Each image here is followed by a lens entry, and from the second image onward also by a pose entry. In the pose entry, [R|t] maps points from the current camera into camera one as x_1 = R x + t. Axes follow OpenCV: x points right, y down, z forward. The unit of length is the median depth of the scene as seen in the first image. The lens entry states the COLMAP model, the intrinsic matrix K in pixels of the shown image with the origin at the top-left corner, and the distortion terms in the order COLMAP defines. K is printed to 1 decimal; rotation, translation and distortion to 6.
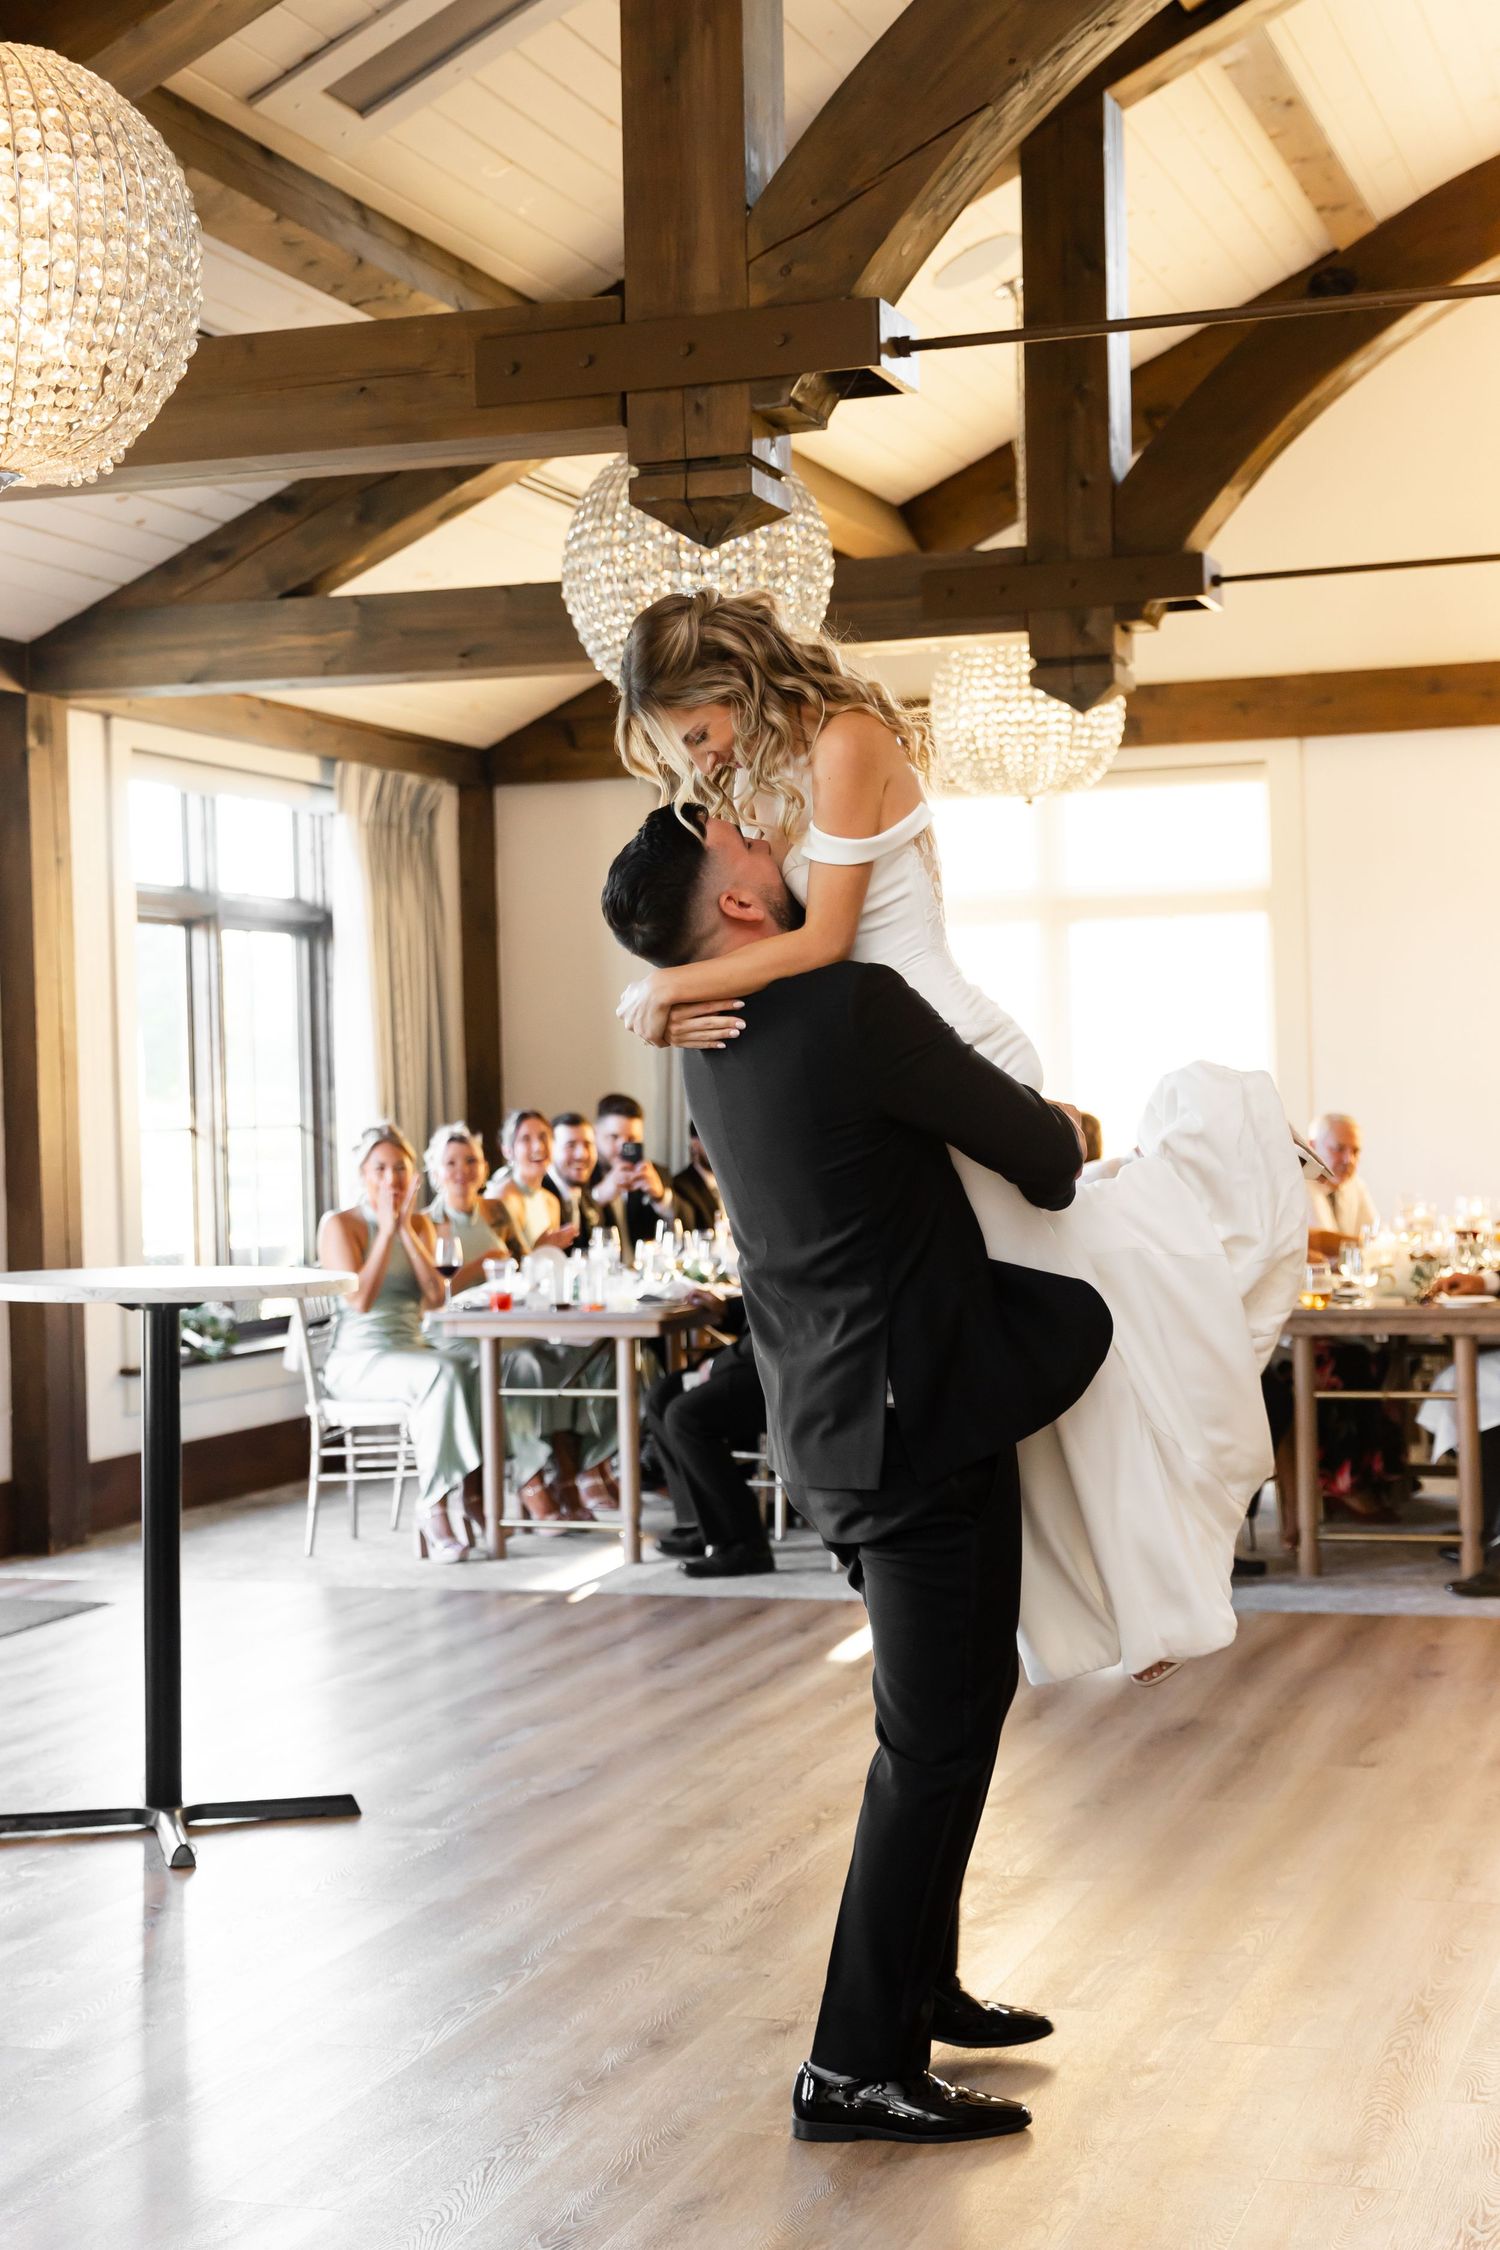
lens RADIAL K [[3537.8, 0, 748.3], [0, 3537.8, 1089.2], [0, 0, 1]] dist [0.006976, 0.030400]
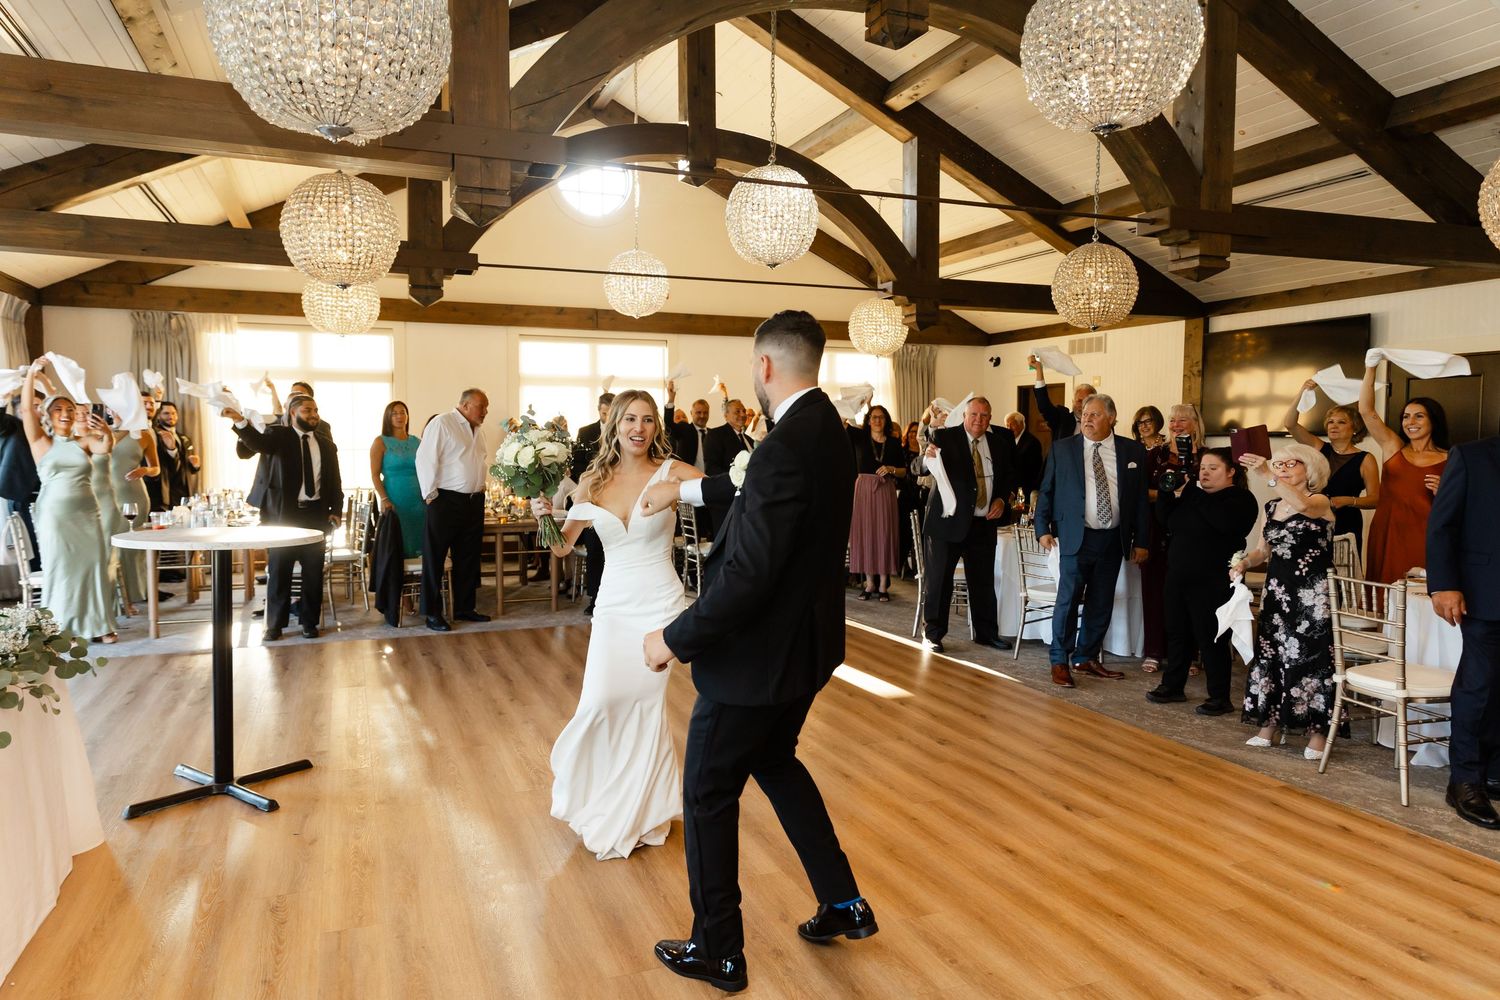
lens RADIAL K [[1019.8, 0, 802.0], [0, 1019.8, 500.5], [0, 0, 1]] dist [0.018127, -0.000679]
pose [[0.747081, -0.014831, 0.664567, -0.215538], [-0.023705, 0.998521, 0.048933, -0.003107], [-0.664310, -0.052311, 0.745624, 0.217341]]
